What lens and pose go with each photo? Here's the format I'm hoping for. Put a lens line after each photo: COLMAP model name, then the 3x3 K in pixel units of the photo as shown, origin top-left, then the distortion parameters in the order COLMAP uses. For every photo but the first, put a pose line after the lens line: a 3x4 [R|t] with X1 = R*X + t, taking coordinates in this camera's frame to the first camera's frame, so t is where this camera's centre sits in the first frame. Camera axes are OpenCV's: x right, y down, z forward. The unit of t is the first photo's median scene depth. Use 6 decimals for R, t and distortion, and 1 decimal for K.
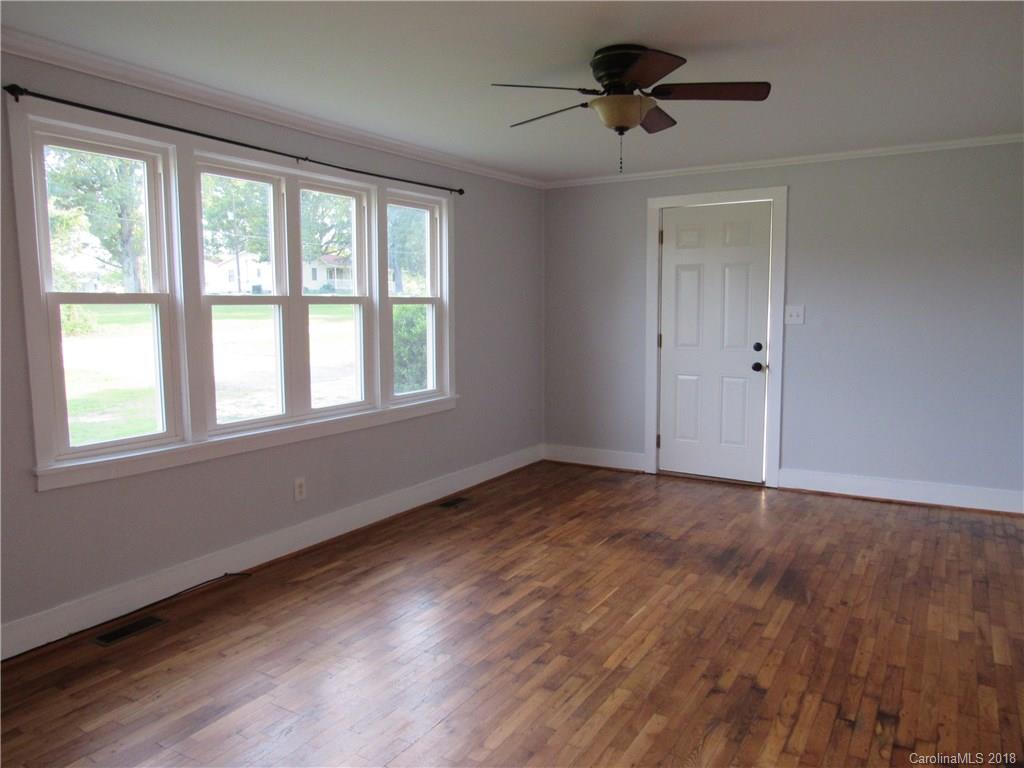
lens RADIAL K [[730.3, 0, 511.7], [0, 730.3, 383.1], [0, 0, 1]] dist [-0.031382, 0.007394]
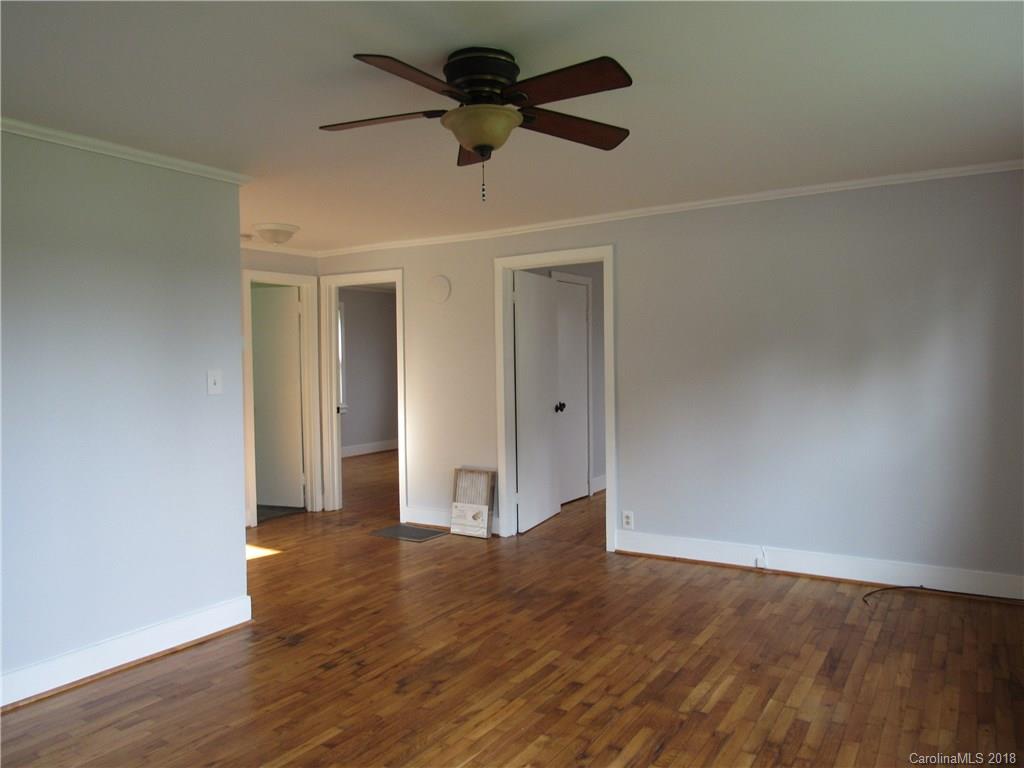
lens RADIAL K [[730.3, 0, 511.9], [0, 730.3, 384.2], [0, 0, 1]] dist [-0.031382, 0.007394]
pose [[-0.999464, 0.025256, 0.020810, 0.117021], [0.027820, 0.990607, 0.133878, -0.214772], [-0.017234, 0.134385, -0.990779, 2.038413]]
